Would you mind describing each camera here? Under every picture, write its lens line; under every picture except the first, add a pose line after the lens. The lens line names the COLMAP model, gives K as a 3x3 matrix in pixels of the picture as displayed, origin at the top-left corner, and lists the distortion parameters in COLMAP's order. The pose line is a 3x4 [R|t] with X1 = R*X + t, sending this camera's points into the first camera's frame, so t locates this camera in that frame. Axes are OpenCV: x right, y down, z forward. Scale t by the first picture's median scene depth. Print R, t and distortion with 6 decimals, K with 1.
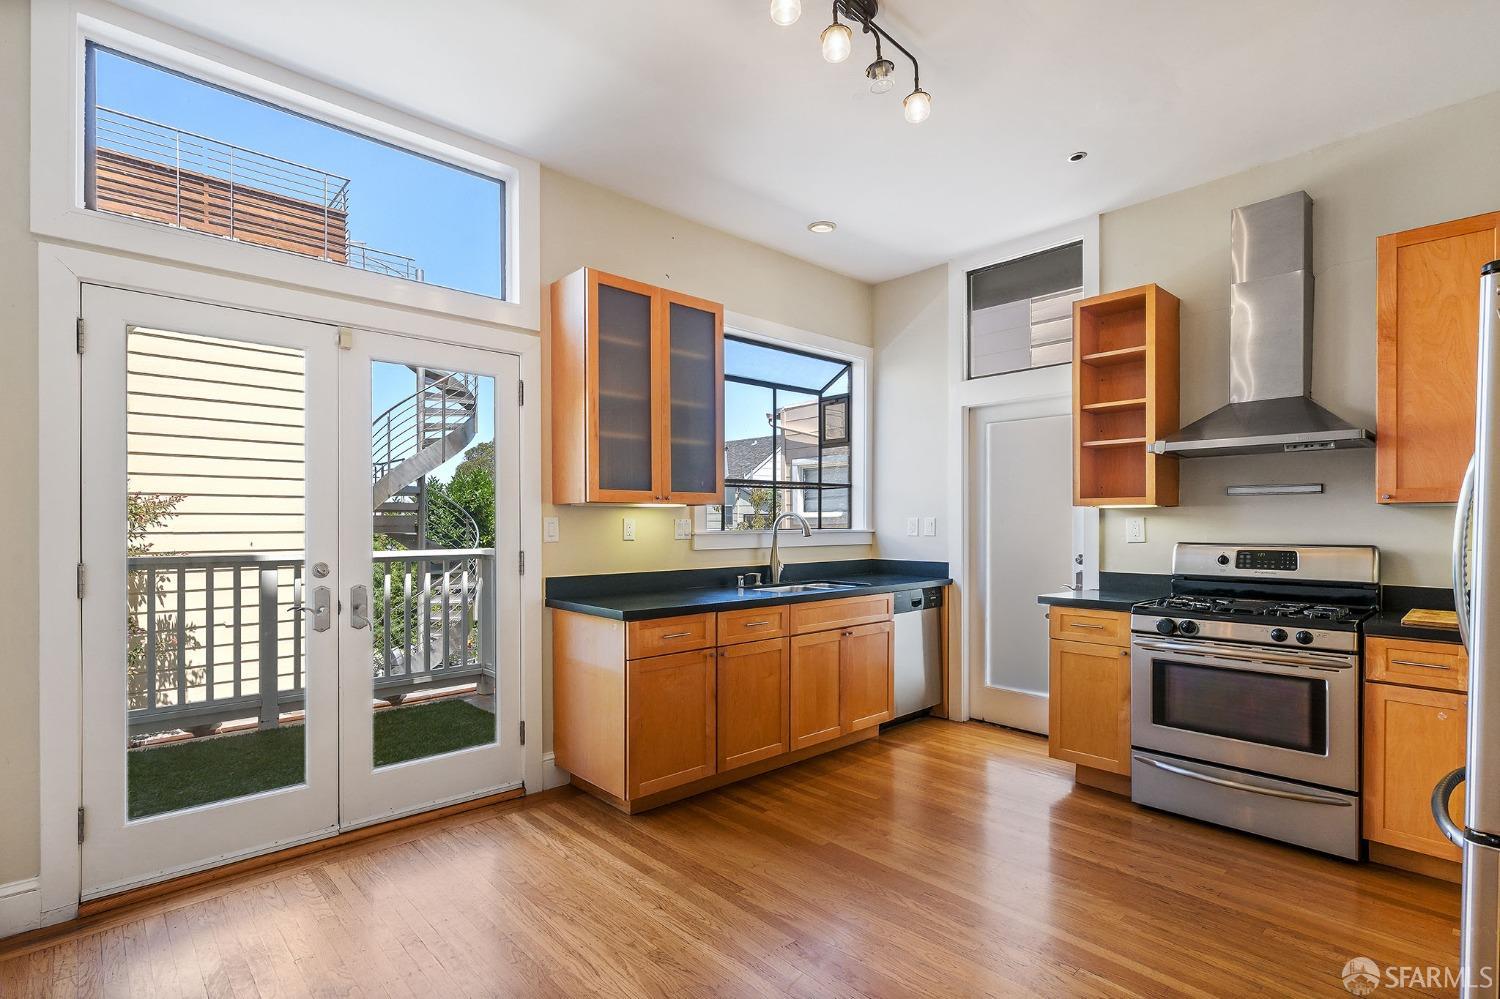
lens RADIAL K [[722.1, 0, 749.2], [0, 722.1, 519.1], [0, 0, 1]] dist [-0.000943, -0.000285]
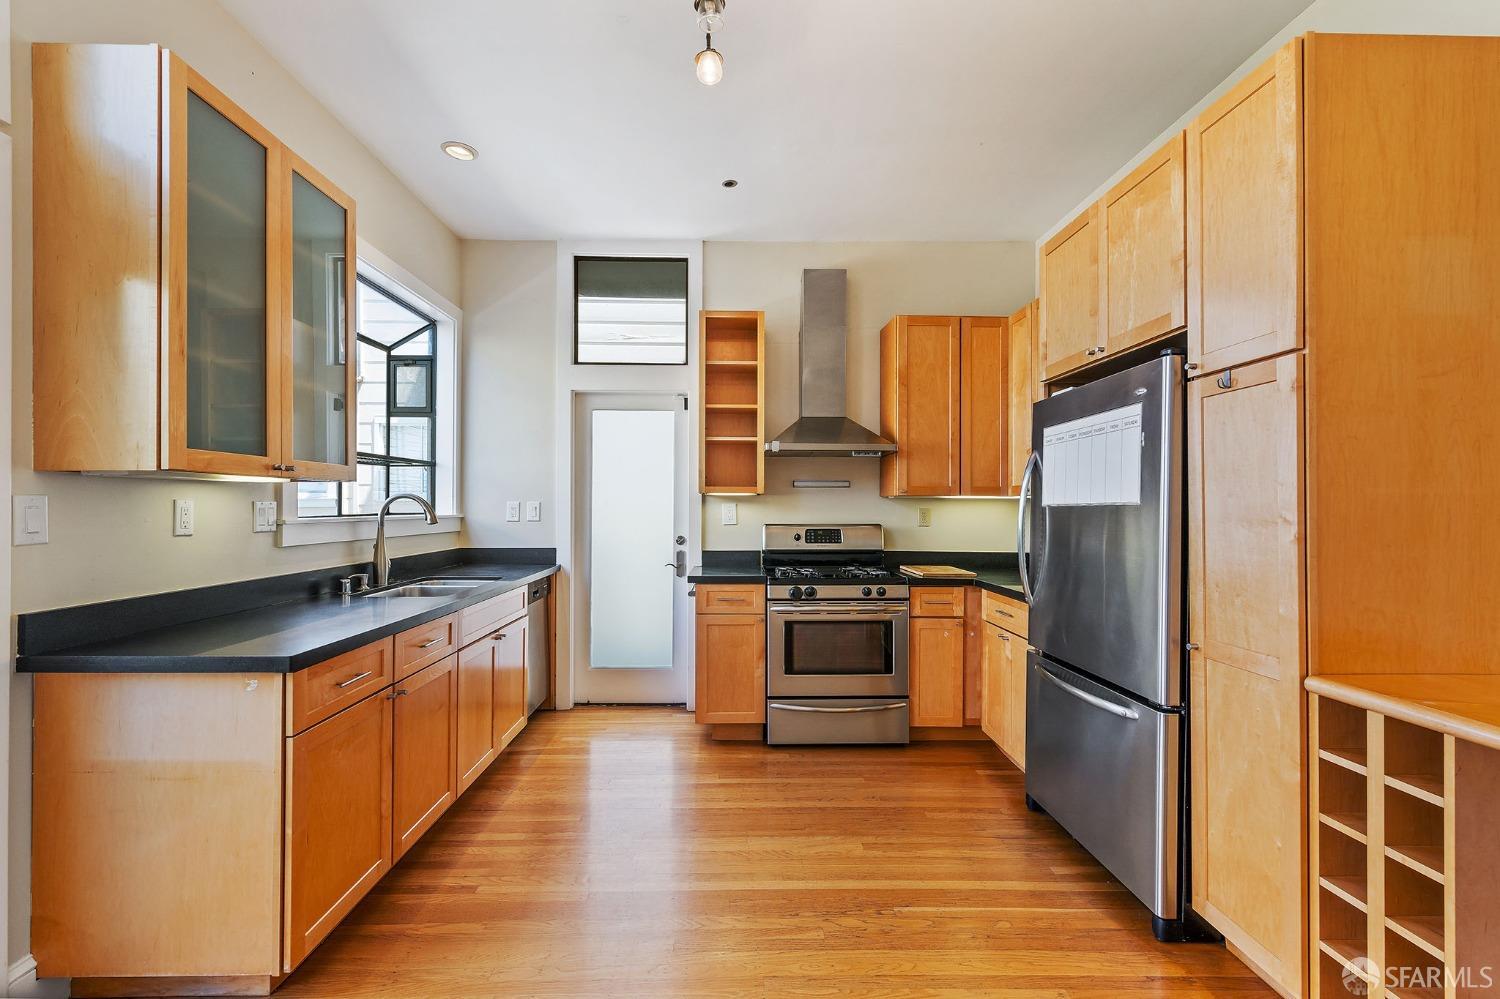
lens RADIAL K [[645.2, 0, 750.0], [0, 645.2, 499.5], [0, 0, 1]] dist [0.000733, -0.000014]
pose [[0.662540, 0.012337, 0.748925, -0.269627], [-0.008241, 0.999924, -0.009182, 0.000619], [-0.748981, -0.000089, 0.662591, 0.304101]]
